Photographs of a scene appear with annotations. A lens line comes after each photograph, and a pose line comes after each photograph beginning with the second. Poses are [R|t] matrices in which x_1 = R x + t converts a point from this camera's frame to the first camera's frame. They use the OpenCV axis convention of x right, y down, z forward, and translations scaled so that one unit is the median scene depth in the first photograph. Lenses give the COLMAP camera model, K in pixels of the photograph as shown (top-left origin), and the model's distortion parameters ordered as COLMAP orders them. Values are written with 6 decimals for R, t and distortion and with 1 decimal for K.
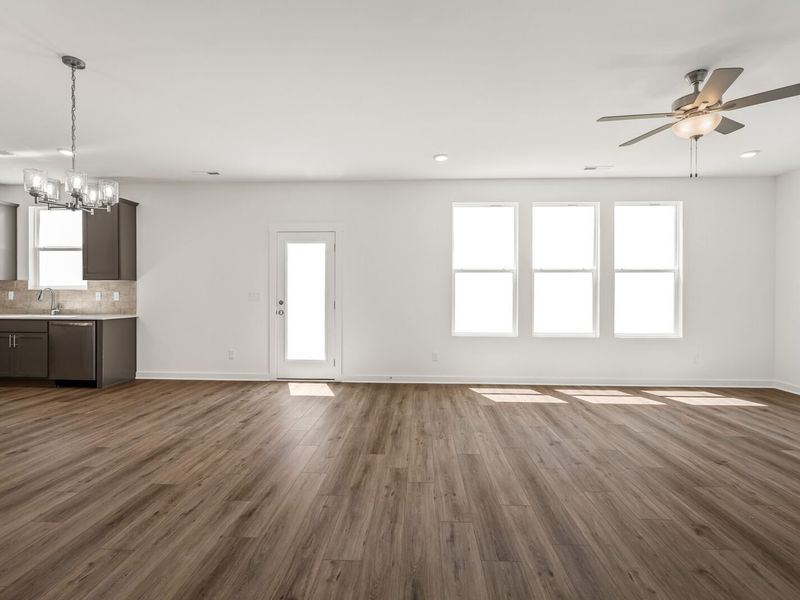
lens RADIAL K [[406.0, 0, 400.7], [0, 406.0, 294.9], [0, 0, 1]] dist [-0.003268, 0.000388]
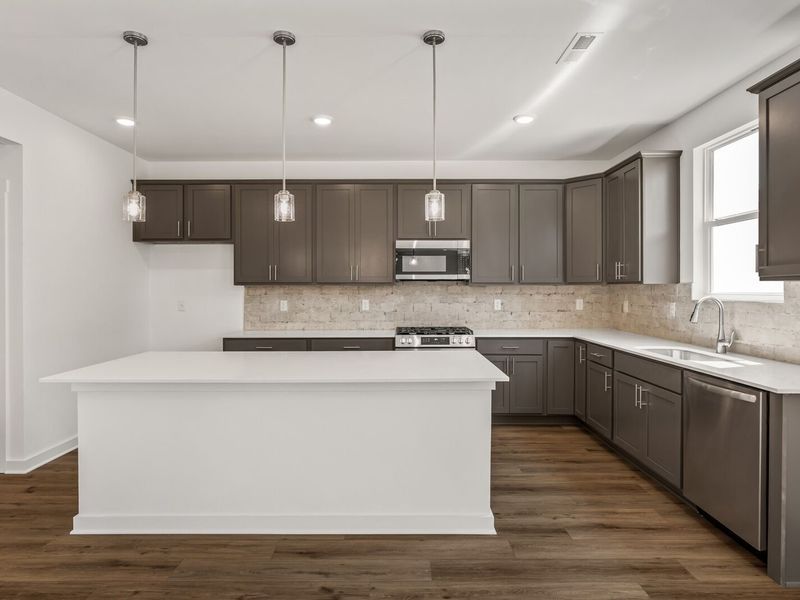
lens RADIAL K [[466.6, 0, 400.1], [0, 466.6, 292.5], [0, 0, 1]] dist [-0.002844, -0.000336]
pose [[0.050549, 0.001166, -0.998721, -0.356133], [-0.002075, 0.999997, 0.001062, -0.026929], [0.998719, 0.002018, 0.050551, 0.663784]]
